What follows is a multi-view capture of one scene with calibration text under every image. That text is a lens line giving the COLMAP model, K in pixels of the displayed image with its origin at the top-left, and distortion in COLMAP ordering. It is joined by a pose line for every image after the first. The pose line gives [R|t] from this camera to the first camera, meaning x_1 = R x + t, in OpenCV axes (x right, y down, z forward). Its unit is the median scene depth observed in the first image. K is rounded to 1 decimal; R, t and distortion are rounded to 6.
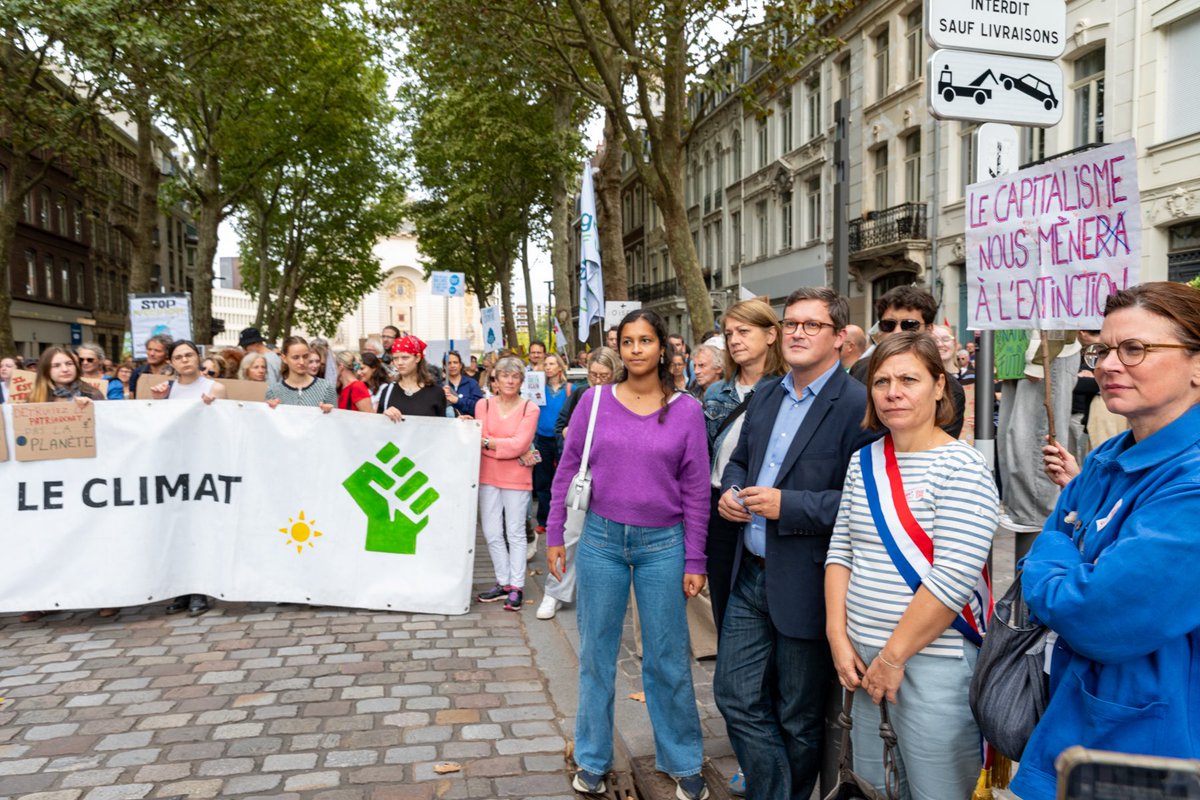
lens RADIAL K [[861.0, 0, 571.5], [0, 861.0, 400.9], [0, 0, 1]] dist [0.042423, -0.022287]
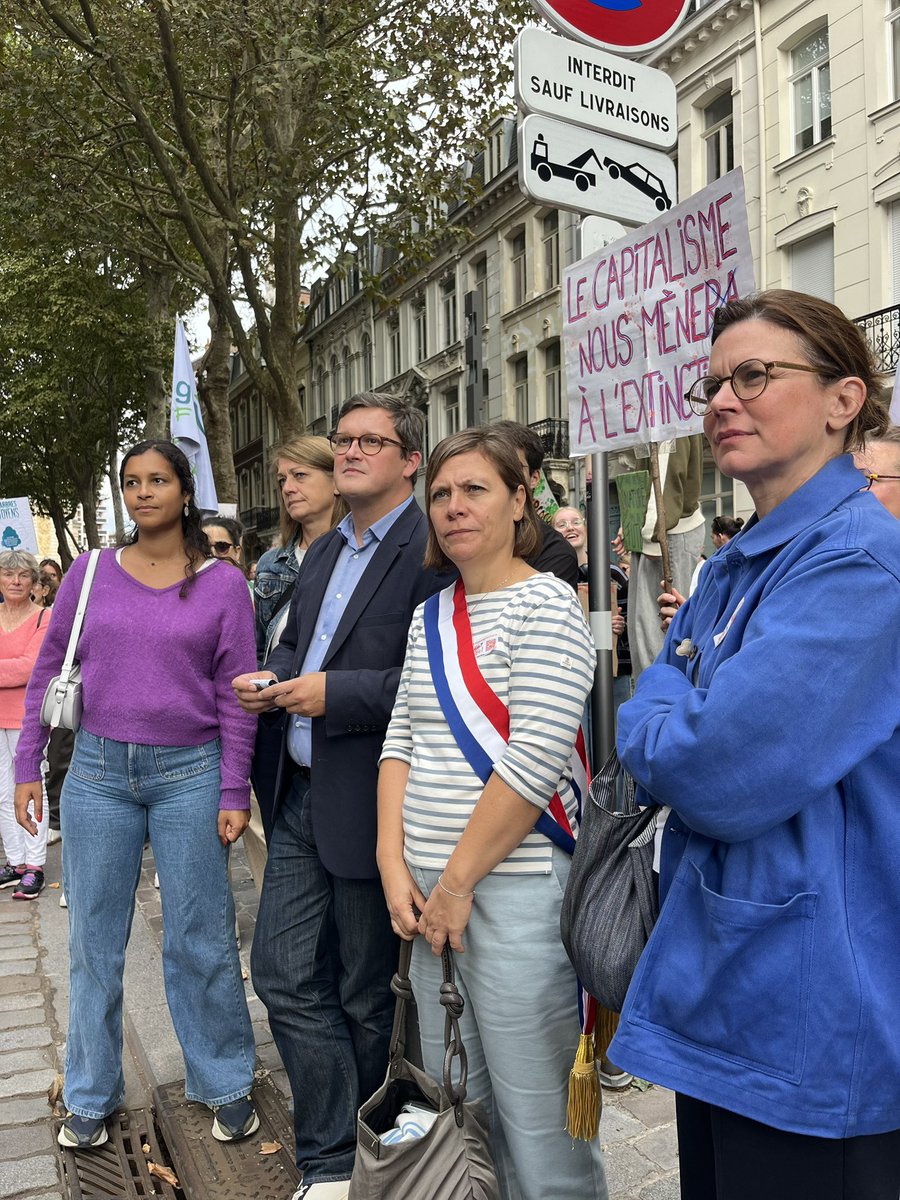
lens RADIAL K [[1004.9, 0, 450.0], [0, 1004.9, 600.0], [0, 0, 1]] dist [0.037195, 0.003427]
pose [[0.965720, -0.006119, 0.259515, 0.099023], [0.018609, 0.998782, -0.045697, 0.068392], [-0.258919, 0.048960, 0.964657, 0.140014]]
